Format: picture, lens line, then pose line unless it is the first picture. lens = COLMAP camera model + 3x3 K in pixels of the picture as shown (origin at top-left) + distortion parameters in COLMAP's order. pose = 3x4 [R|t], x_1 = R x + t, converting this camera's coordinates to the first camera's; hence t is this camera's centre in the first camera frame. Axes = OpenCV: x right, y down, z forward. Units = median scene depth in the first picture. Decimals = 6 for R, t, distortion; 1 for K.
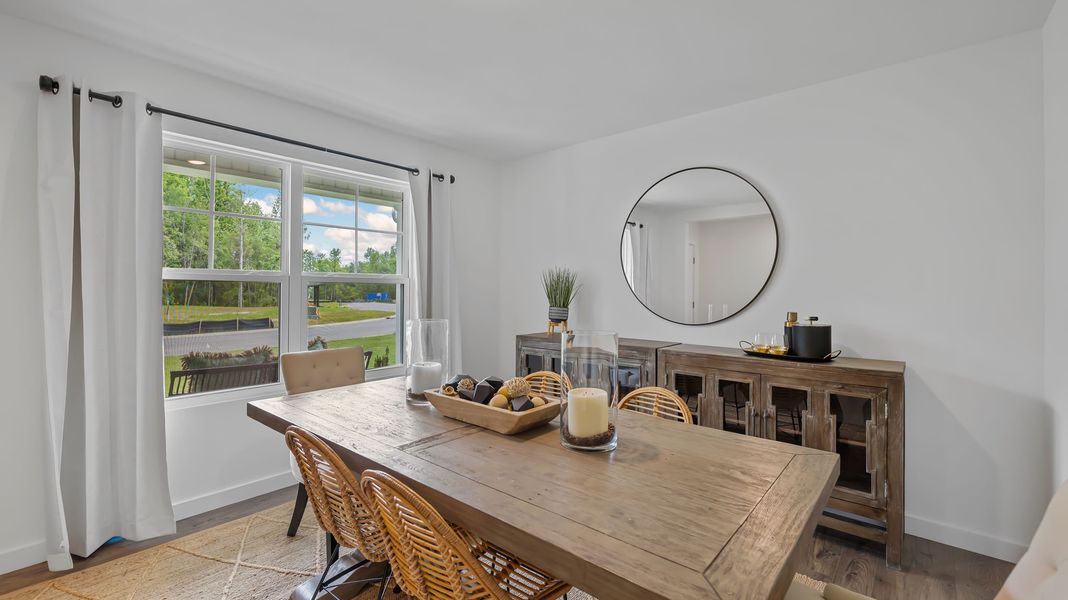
lens RADIAL K [[456.4, 0, 531.4], [0, 456.4, 287.1], [0, 0, 1]] dist [0.000308, -0.000309]
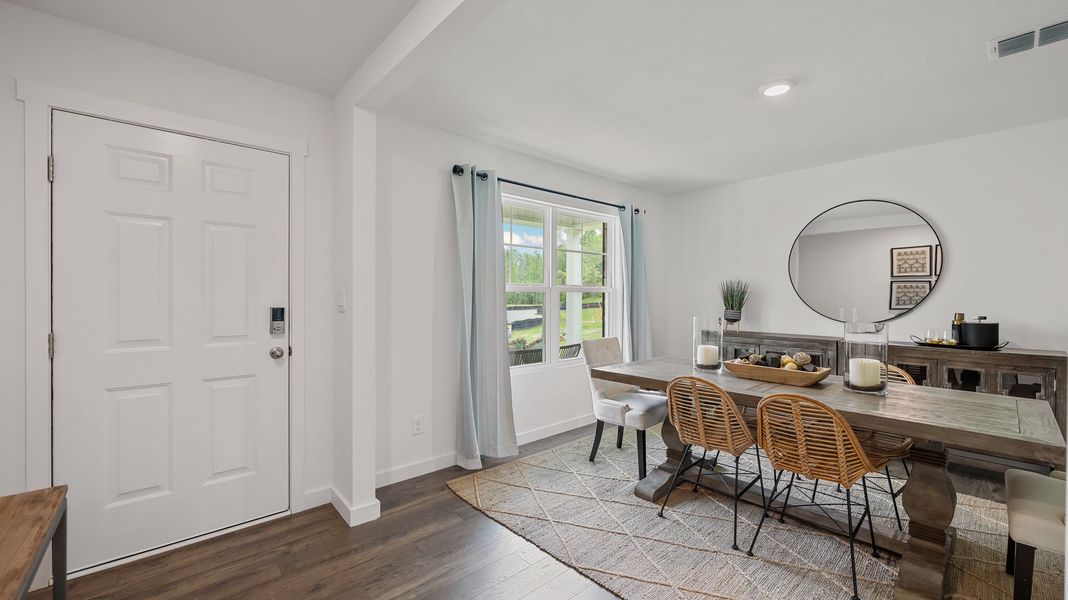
lens RADIAL K [[426.8, 0, 530.5], [0, 426.8, 295.4], [0, 0, 1]] dist [-0.001423, -0.000290]
pose [[0.990945, -0.002837, -0.134236, -0.504711], [0.003248, 0.999991, 0.002842, -0.003093], [0.134226, -0.003252, 0.990945, -0.388690]]
